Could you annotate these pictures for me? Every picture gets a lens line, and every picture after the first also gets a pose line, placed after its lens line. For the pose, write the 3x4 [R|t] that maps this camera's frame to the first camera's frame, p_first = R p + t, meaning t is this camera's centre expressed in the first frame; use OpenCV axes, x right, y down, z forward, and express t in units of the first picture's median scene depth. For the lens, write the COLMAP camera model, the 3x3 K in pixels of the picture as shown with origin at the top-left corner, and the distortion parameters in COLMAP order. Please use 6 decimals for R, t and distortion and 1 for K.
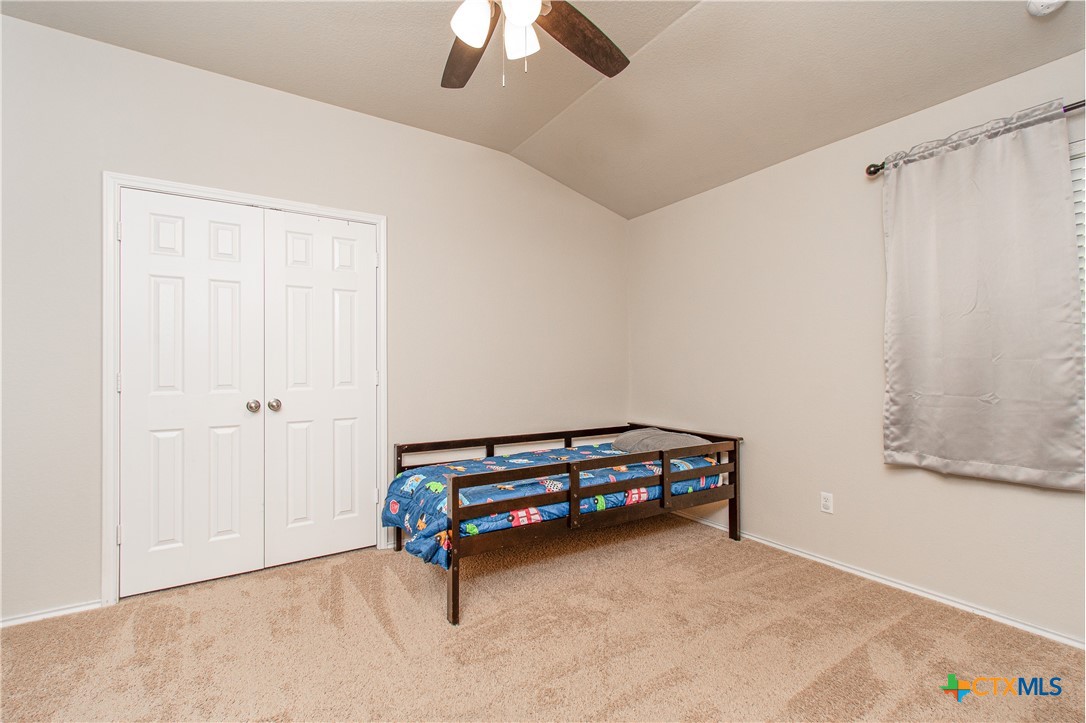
lens RADIAL K [[485.5, 0, 549.1], [0, 485.5, 362.3], [0, 0, 1]] dist [0.000837, -0.000817]
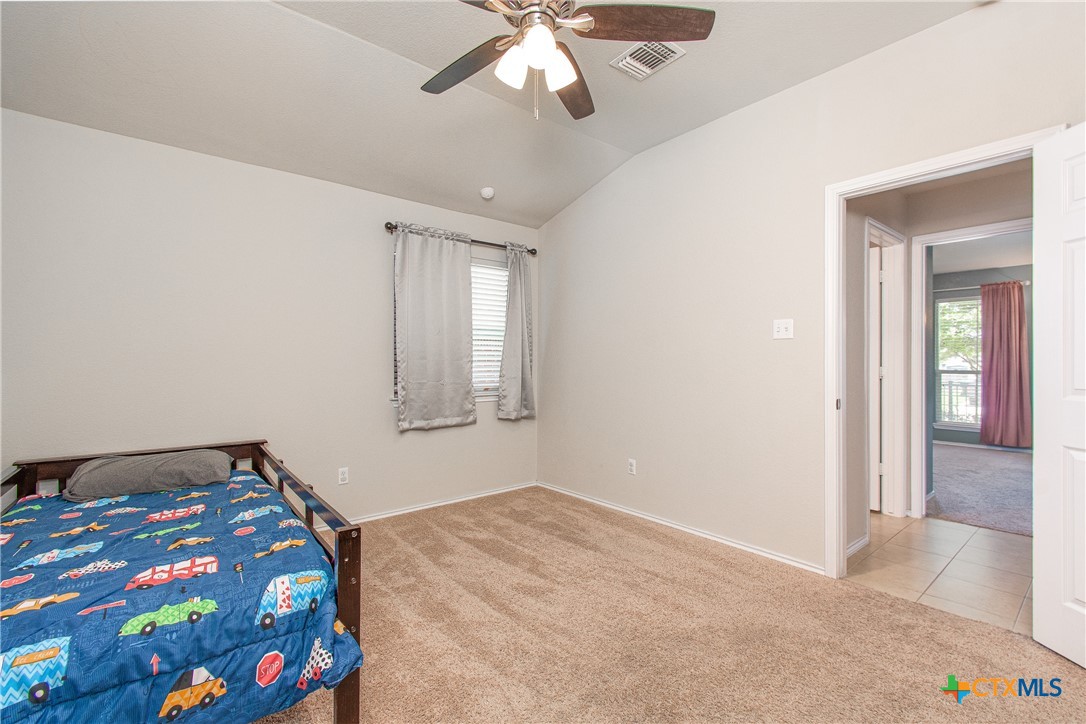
lens RADIAL K [[482.5, 0, 545.9], [0, 482.5, 366.1], [0, 0, 1]] dist [0.000195, -0.000455]
pose [[-0.126986, -0.004322, 0.991895, -0.877099], [-0.002922, 0.999988, 0.003984, 0.004859], [-0.991900, -0.002392, -0.126997, 0.805590]]
